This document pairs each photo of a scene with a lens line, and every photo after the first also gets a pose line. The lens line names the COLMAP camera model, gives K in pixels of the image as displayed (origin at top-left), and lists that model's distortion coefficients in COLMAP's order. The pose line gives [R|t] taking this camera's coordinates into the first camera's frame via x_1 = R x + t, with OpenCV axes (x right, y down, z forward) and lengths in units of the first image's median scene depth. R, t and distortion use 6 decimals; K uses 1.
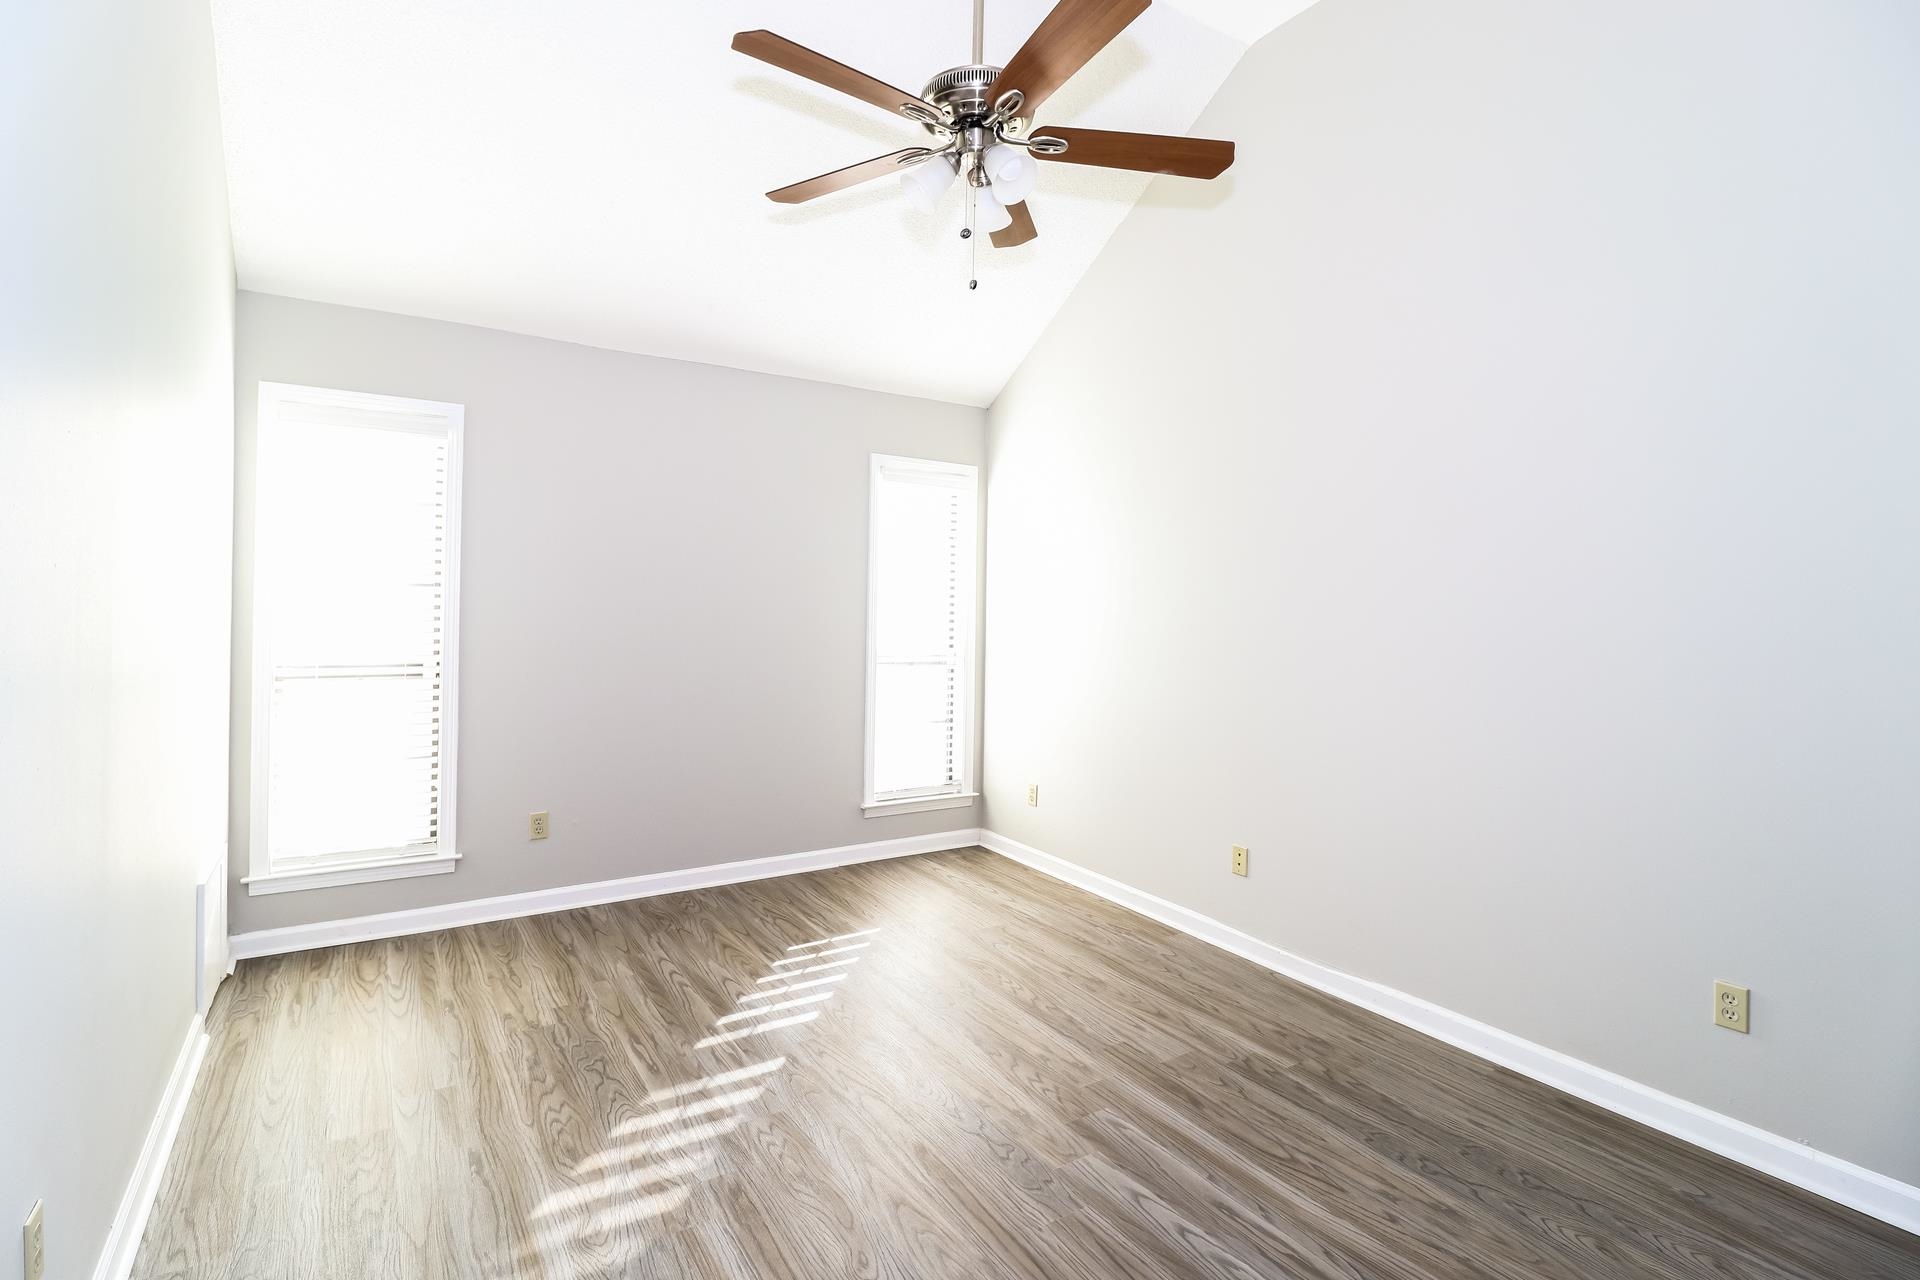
lens RADIAL K [[900.8, 0, 920.9], [0, 900.8, 609.3], [0, 0, 1]] dist [0.001713, -0.011372]
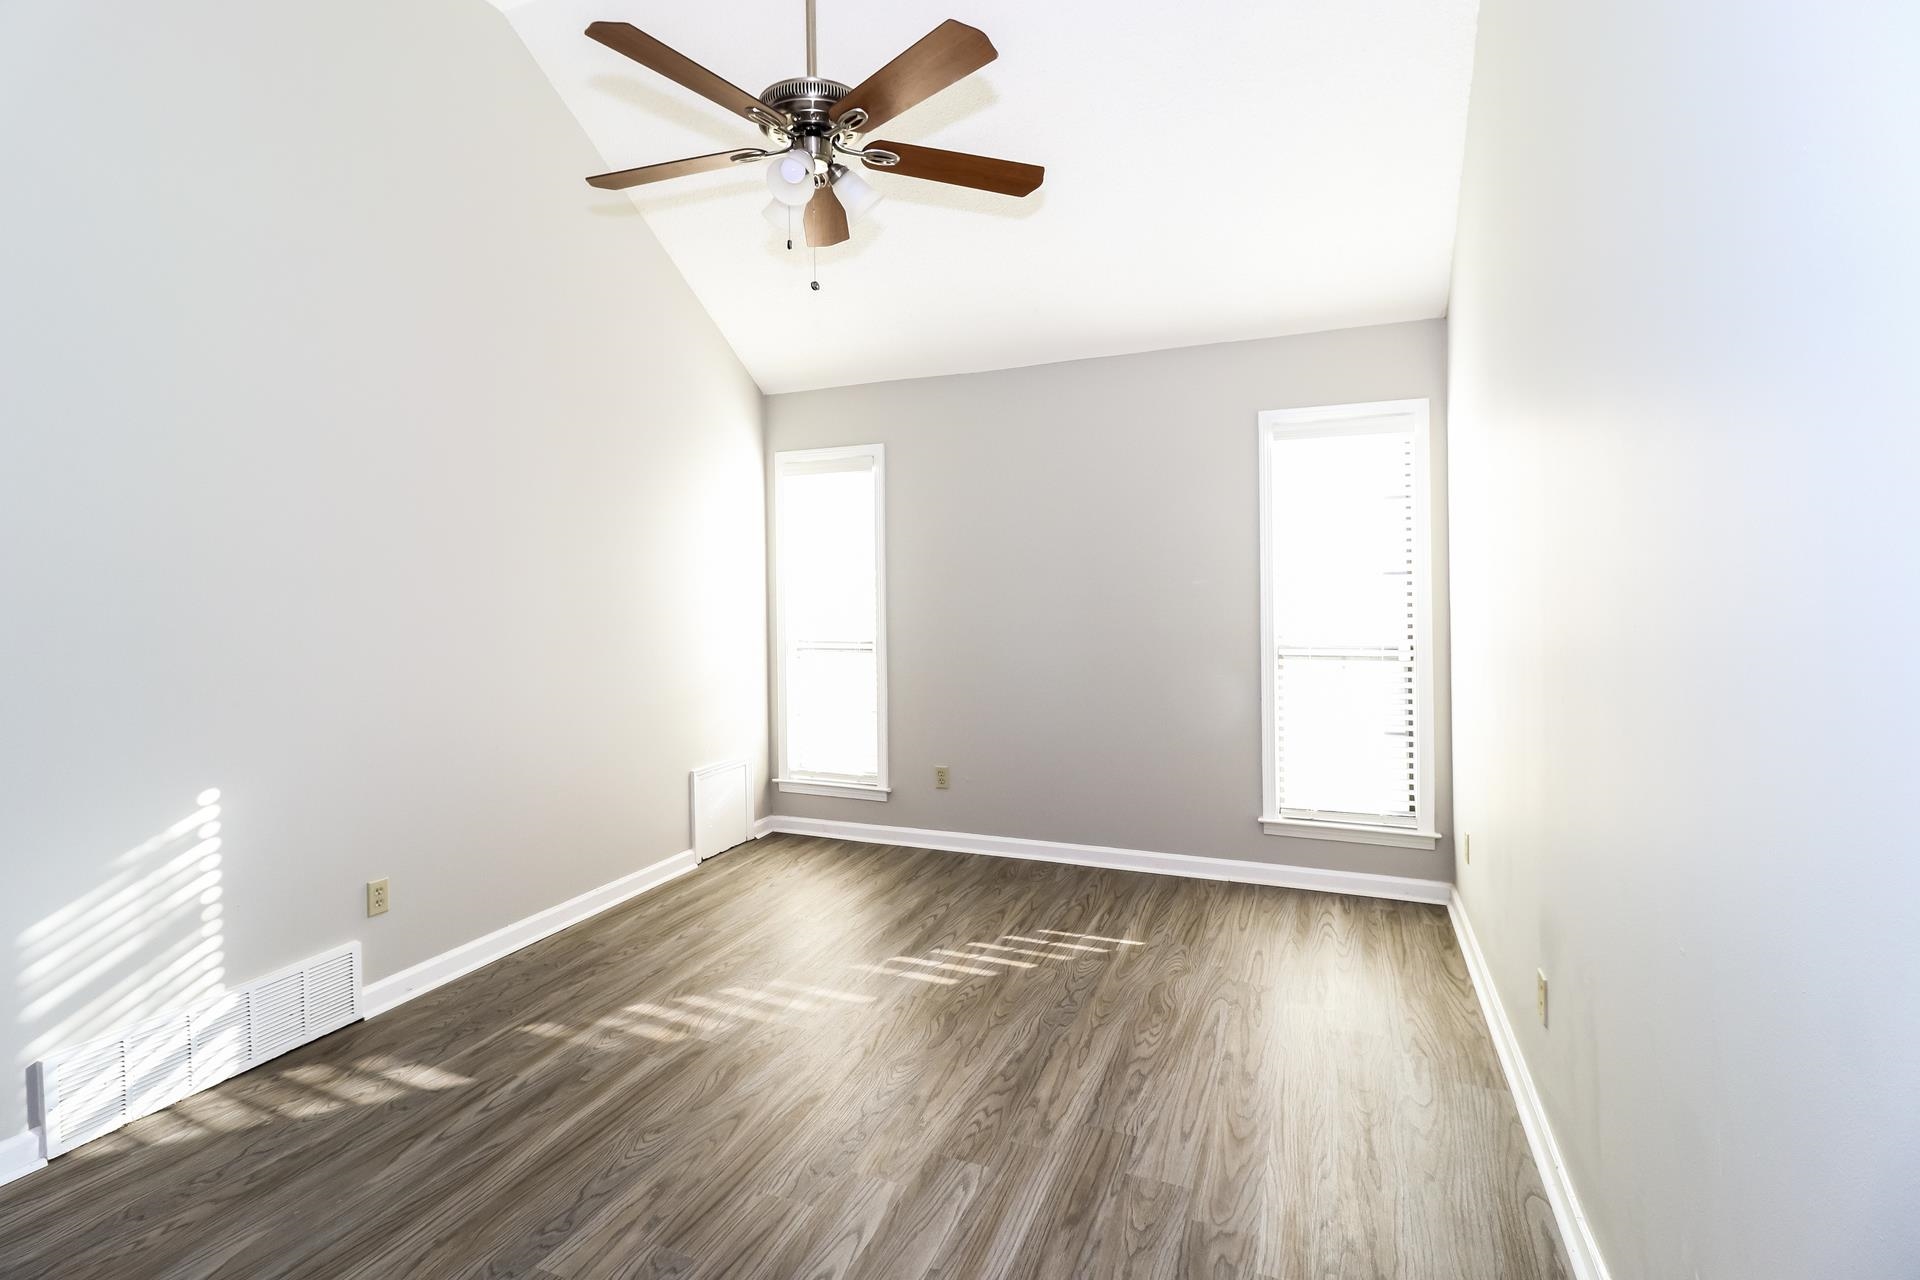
lens RADIAL K [[900.8, 0, 920.9], [0, 900.8, 609.3], [0, 0, 1]] dist [0.001713, -0.011372]
pose [[0.563649, -0.005270, -0.825998, 0.598929], [0.021513, 0.999734, 0.008301, 0.002070], [0.825734, -0.022448, 0.563612, 0.311165]]
